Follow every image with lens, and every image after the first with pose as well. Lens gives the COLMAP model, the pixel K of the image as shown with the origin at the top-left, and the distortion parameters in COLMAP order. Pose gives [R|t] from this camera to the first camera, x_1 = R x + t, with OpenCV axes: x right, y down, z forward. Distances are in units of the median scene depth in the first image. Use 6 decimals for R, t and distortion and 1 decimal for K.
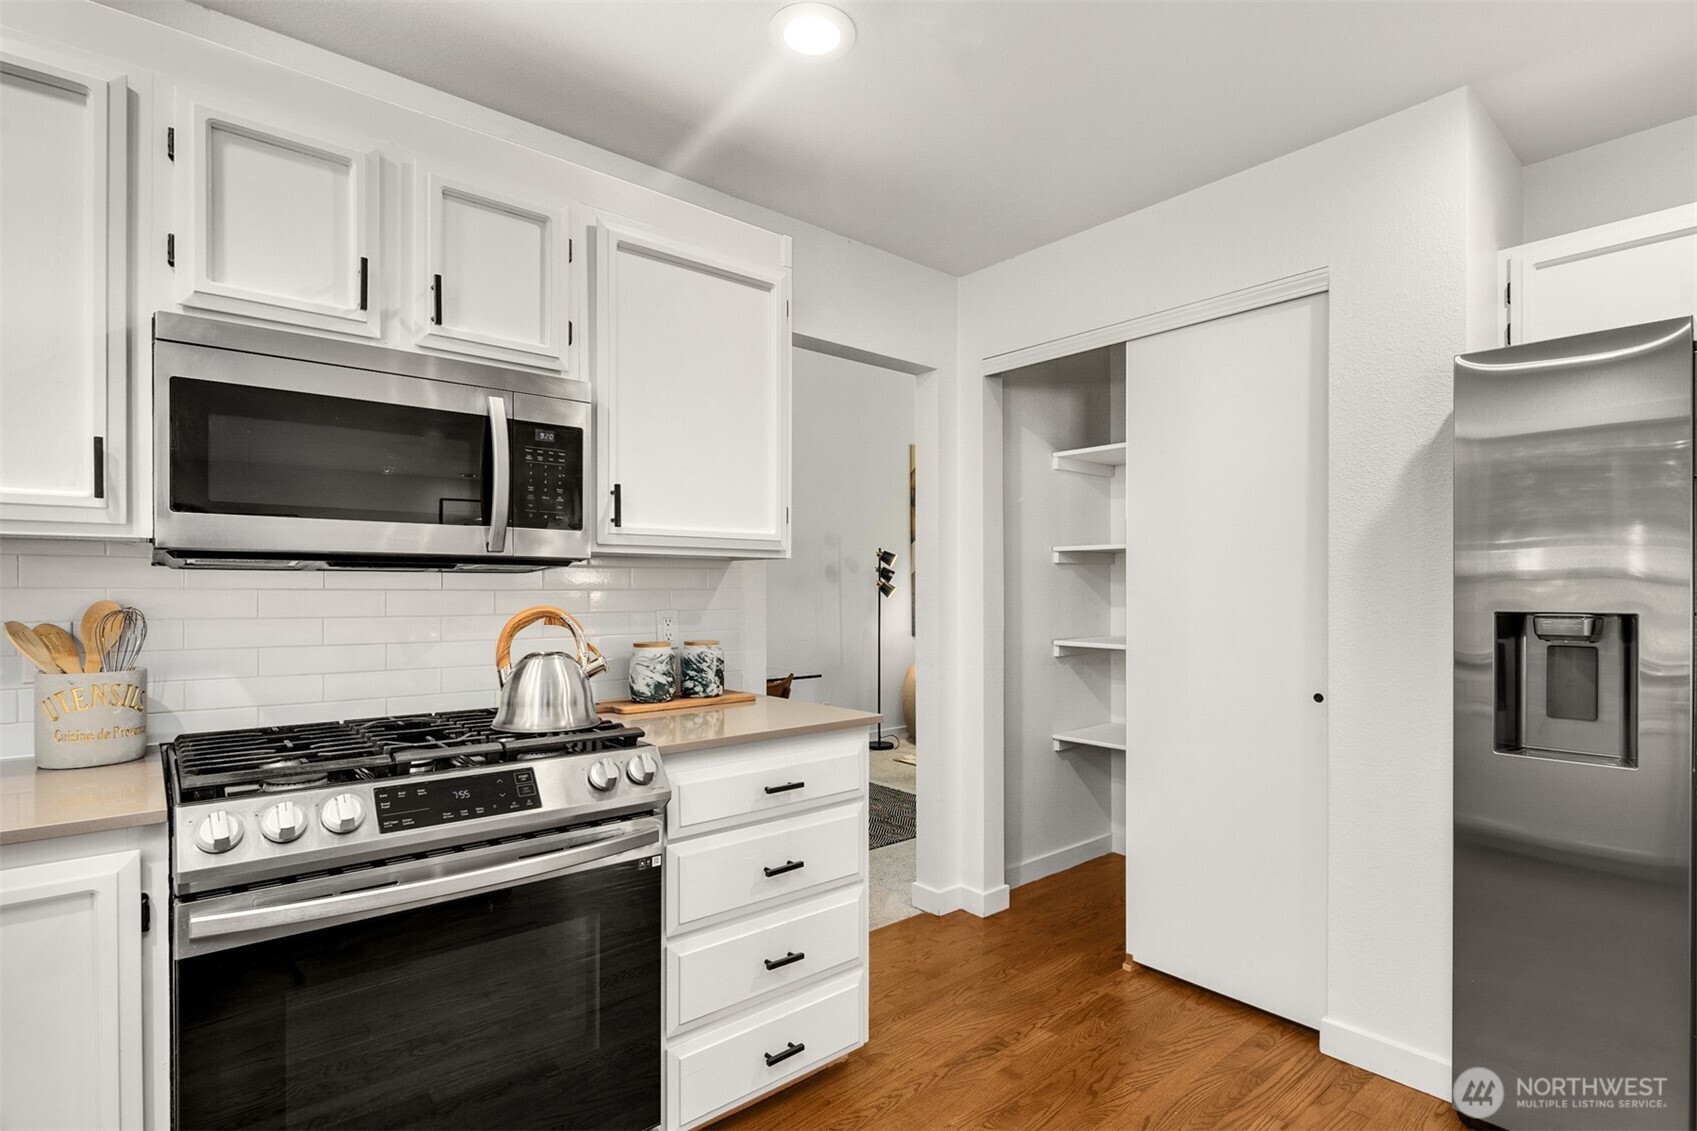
lens RADIAL K [[834.5, 0, 847.2], [0, 834.5, 589.8], [0, 0, 1]] dist [0.012238, 0.000278]
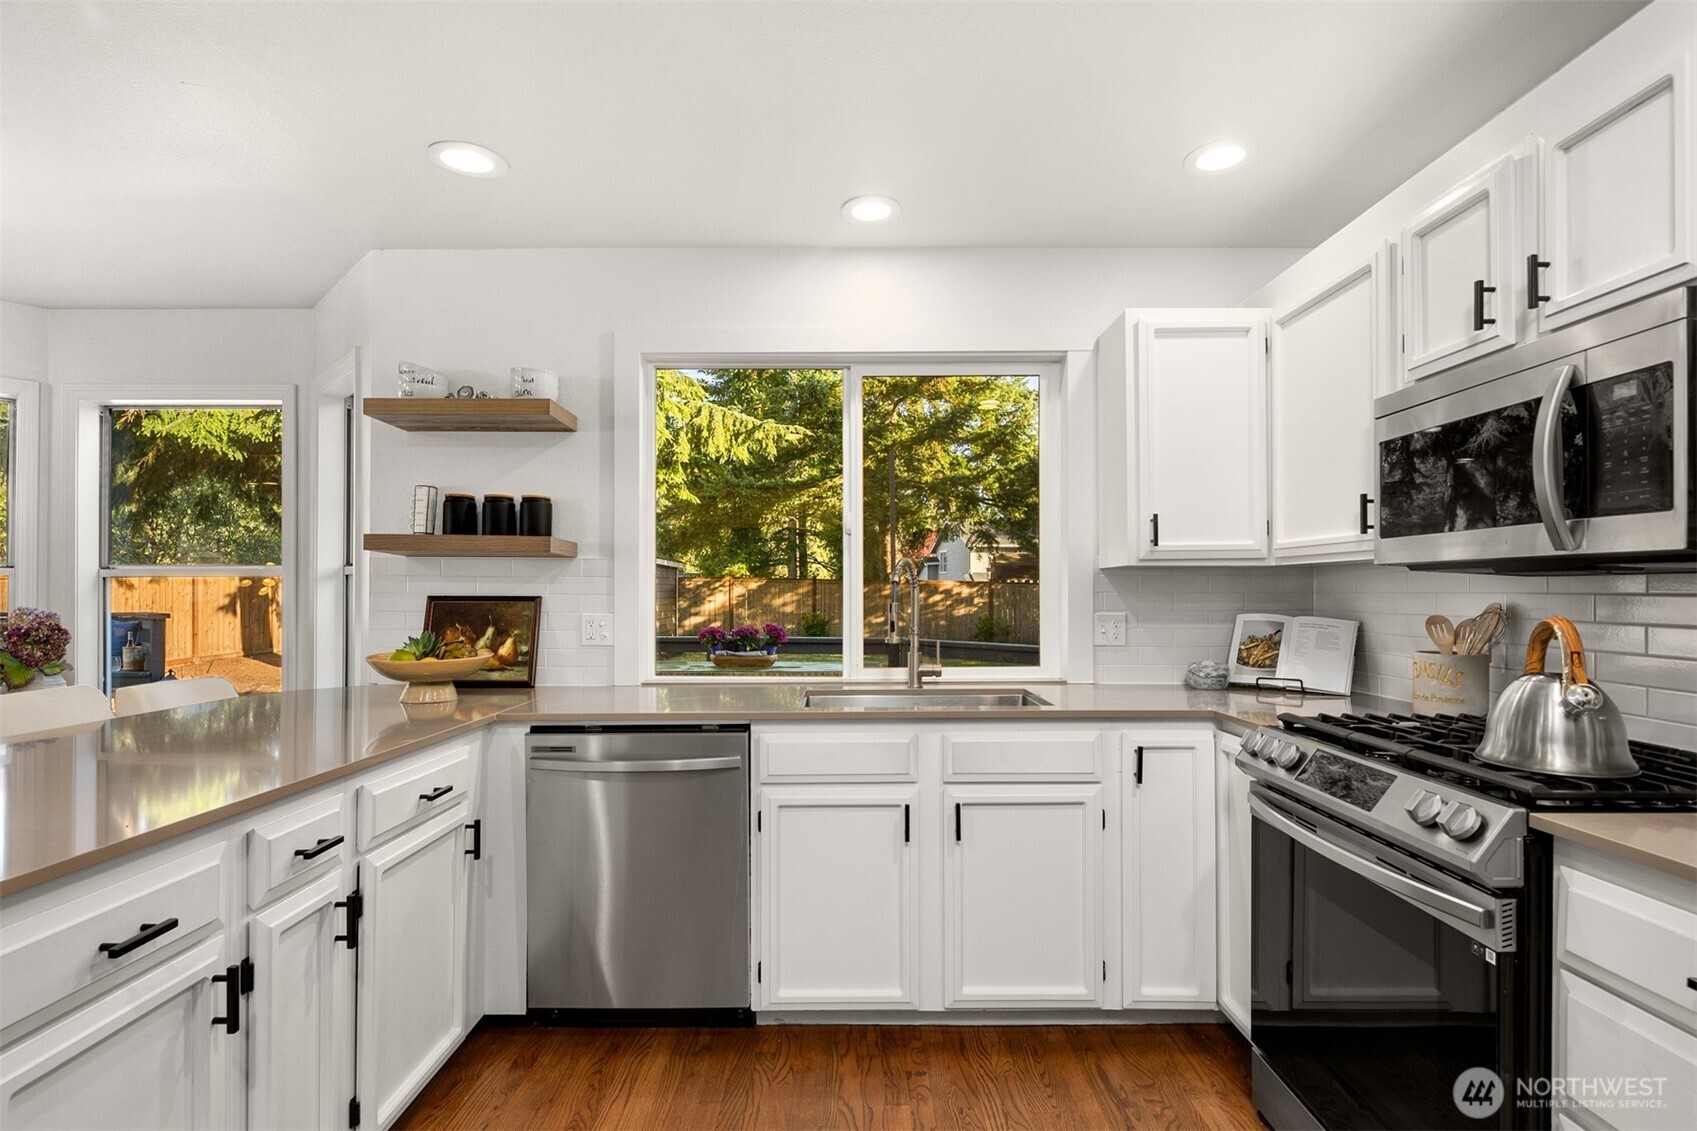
lens RADIAL K [[837.7, 0, 849.1], [0, 837.7, 588.8], [0, 0, 1]] dist [0.003287, -0.000994]
pose [[-0.634838, 0.000616, -0.772645, 0.664823], [0.002447, 0.999996, -0.001214, -0.007335], [0.772642, -0.002662, -0.634837, 0.948422]]
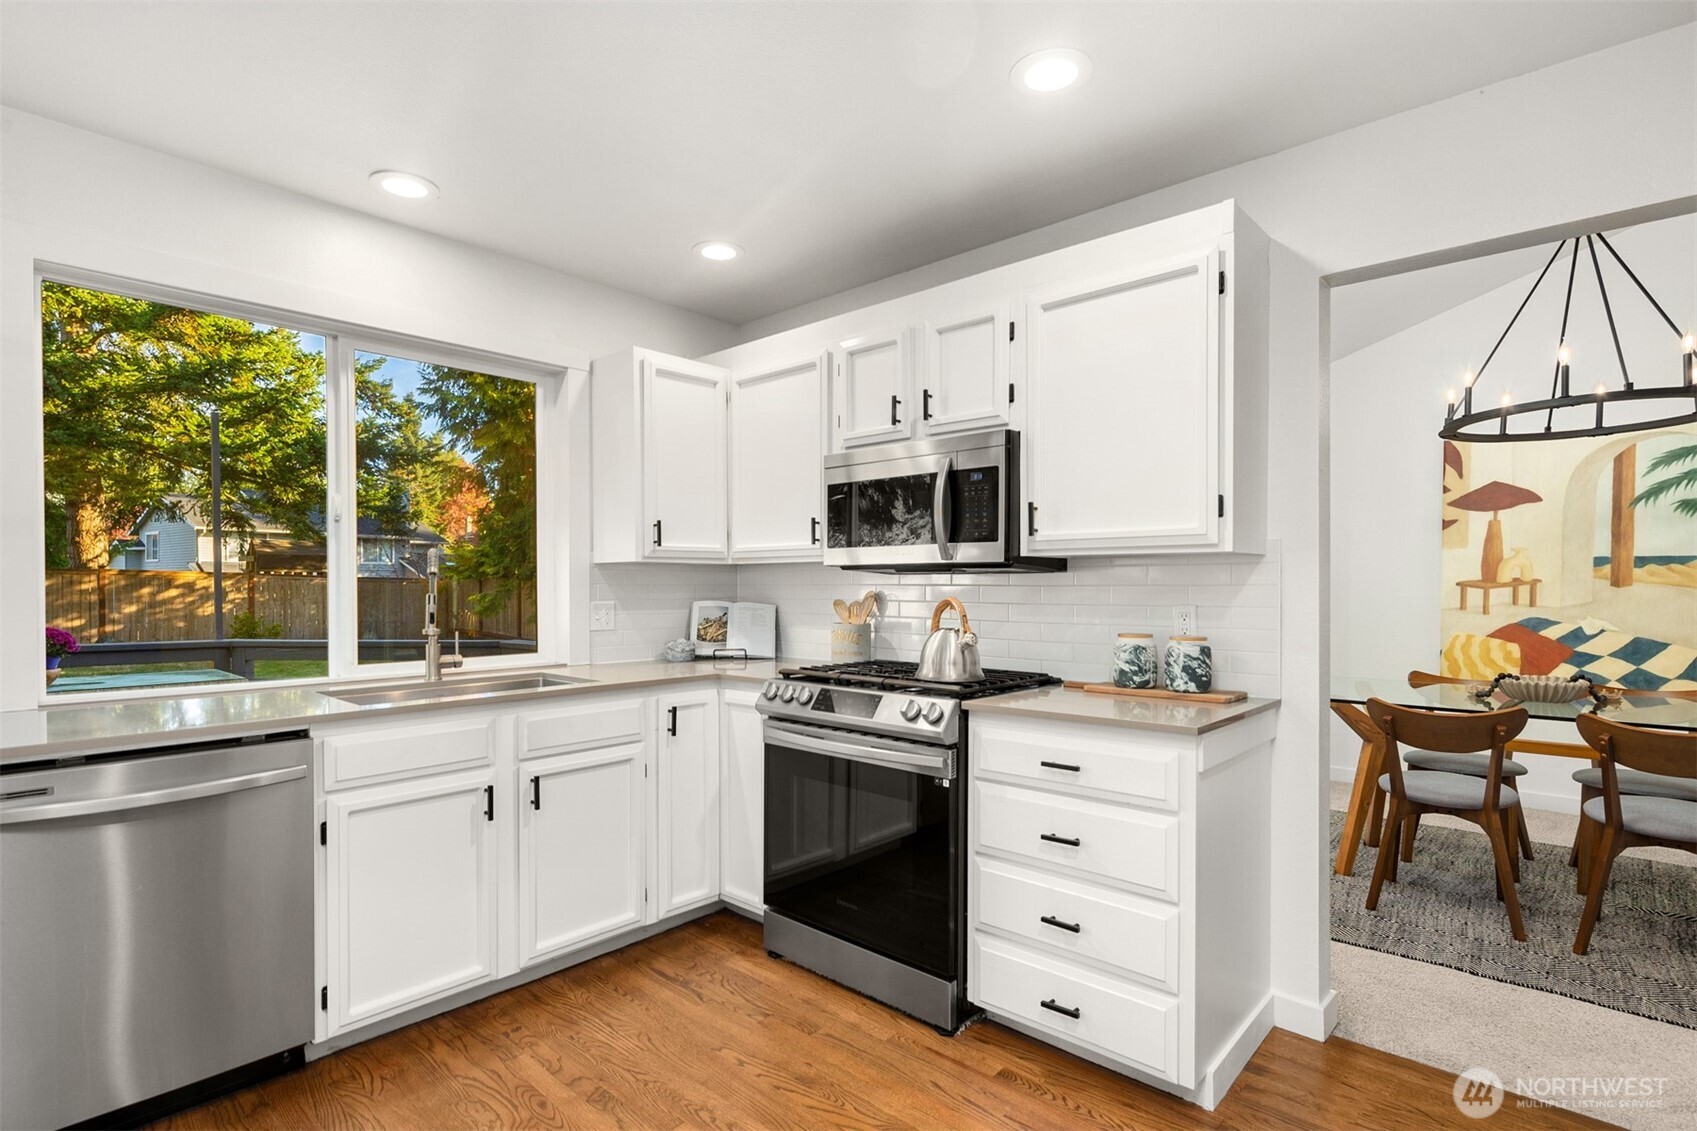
lens RADIAL K [[834.5, 0, 847.2], [0, 834.5, 589.8], [0, 0, 1]] dist [0.012238, 0.000278]
pose [[0.134999, 0.007873, -0.990815, 1.016774], [-0.000391, 0.999969, 0.007893, -0.004122], [0.990846, -0.000678, 0.134997, 0.600601]]
